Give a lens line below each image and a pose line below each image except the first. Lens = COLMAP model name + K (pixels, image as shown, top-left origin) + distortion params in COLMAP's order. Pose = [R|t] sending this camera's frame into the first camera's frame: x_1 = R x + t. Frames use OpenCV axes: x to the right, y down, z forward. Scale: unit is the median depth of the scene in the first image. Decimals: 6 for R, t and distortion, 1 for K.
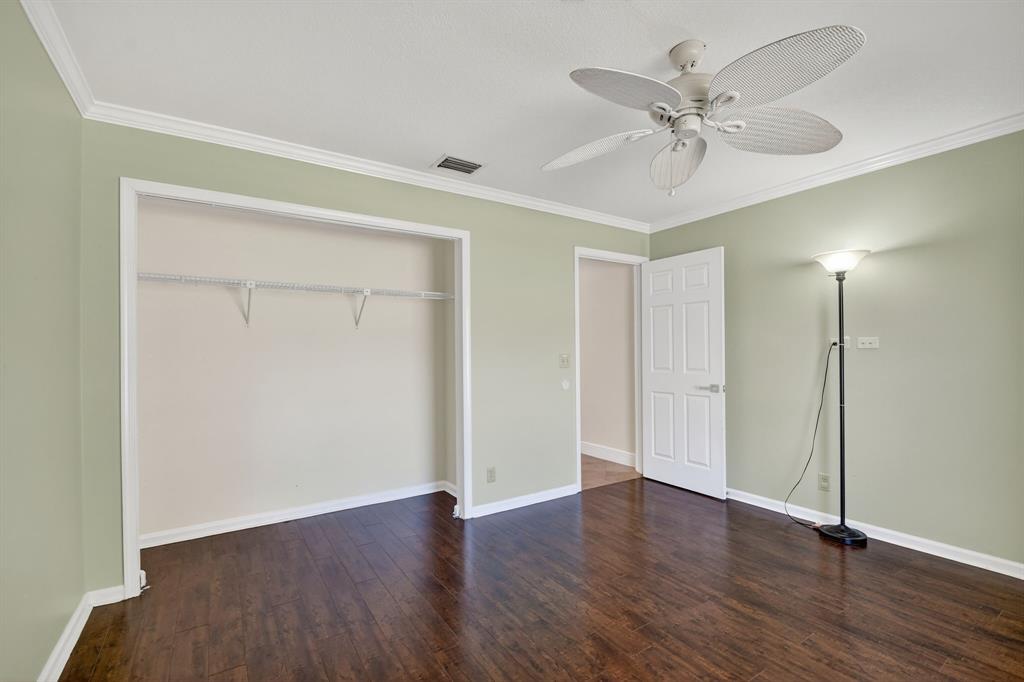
lens RADIAL K [[447.7, 0, 515.7], [0, 447.7, 354.7], [0, 0, 1]] dist [0.013015, -0.015874]
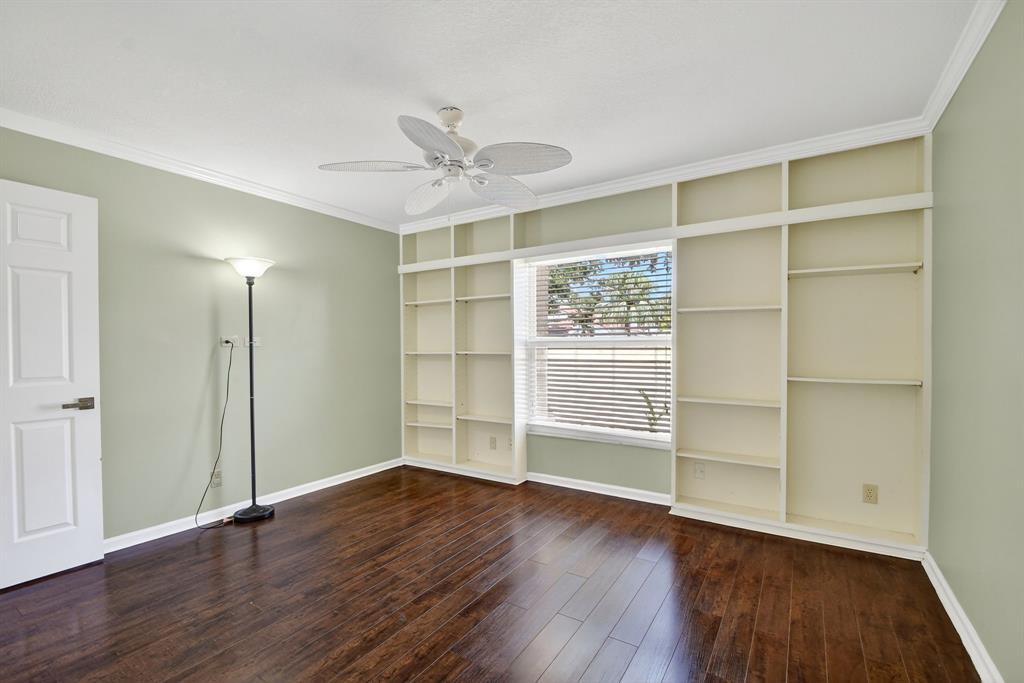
lens RADIAL K [[452.5, 0, 517.0], [0, 452.5, 353.0], [0, 0, 1]] dist [0.014404, -0.018389]
pose [[-0.413350, -0.005348, 0.910557, -0.565410], [0.011138, 0.999878, 0.010929, -0.002175], [-0.910504, 0.014659, -0.413240, 0.869043]]
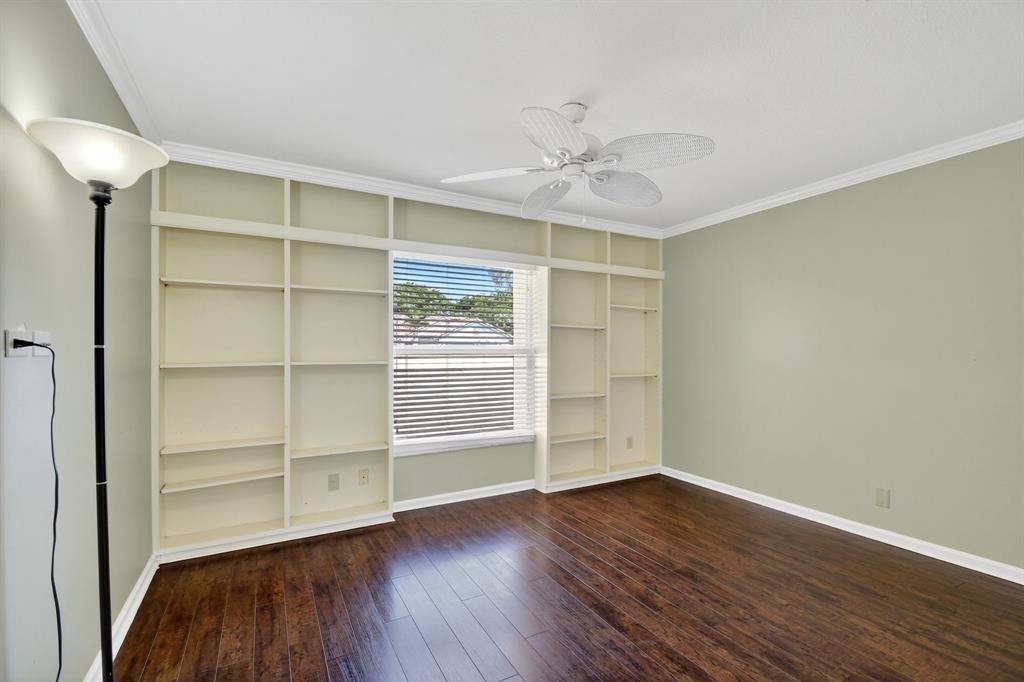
lens RADIAL K [[447.7, 0, 515.7], [0, 447.7, 354.7], [0, 0, 1]] dist [0.013015, -0.015874]
pose [[-0.996516, 0.009722, 0.082829, 0.279658], [0.010359, 0.999920, 0.007257, -0.013044], [-0.082752, 0.008090, -0.996537, 1.410009]]
